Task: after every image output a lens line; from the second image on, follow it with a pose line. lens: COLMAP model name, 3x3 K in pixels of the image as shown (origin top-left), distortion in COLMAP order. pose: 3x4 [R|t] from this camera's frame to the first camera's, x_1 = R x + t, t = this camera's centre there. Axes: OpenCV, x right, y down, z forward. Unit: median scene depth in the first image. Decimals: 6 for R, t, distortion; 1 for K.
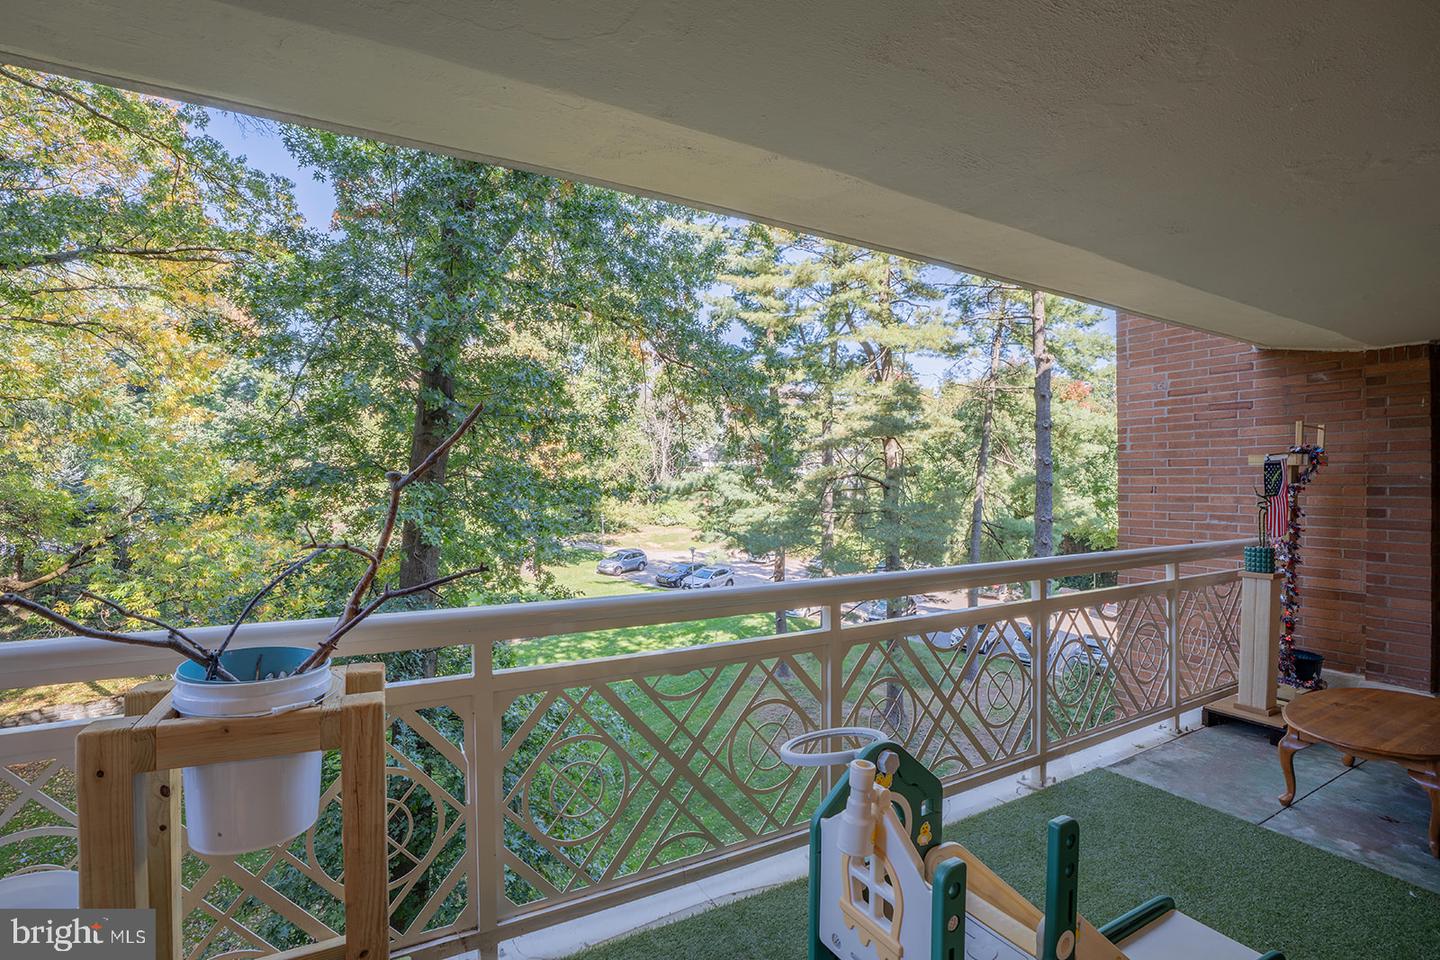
lens RADIAL K [[663.6, 0, 718.9], [0, 663.6, 479.8], [0, 0, 1]] dist [-0.045047, 0.003396]
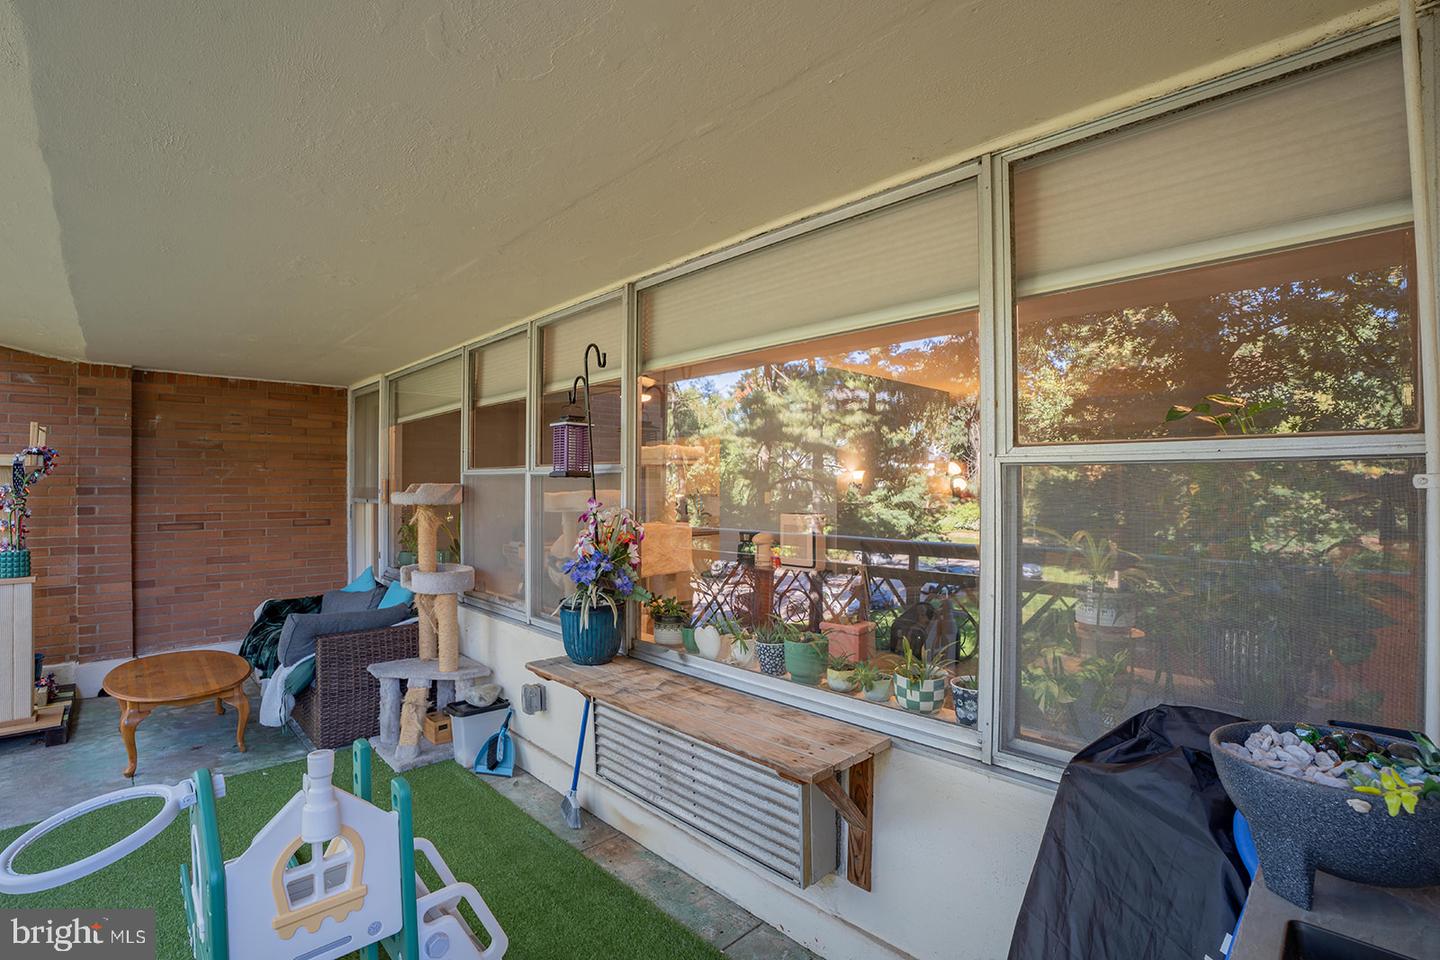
lens RADIAL K [[663.6, 0, 719.2], [0, 663.6, 479.9], [0, 0, 1]] dist [-0.045047, 0.003396]
pose [[-0.262007, 0.001765, 0.965064, -0.327838], [-0.005038, 0.999982, -0.003197, -0.003630], [-0.965053, -0.005700, -0.261994, 0.225148]]
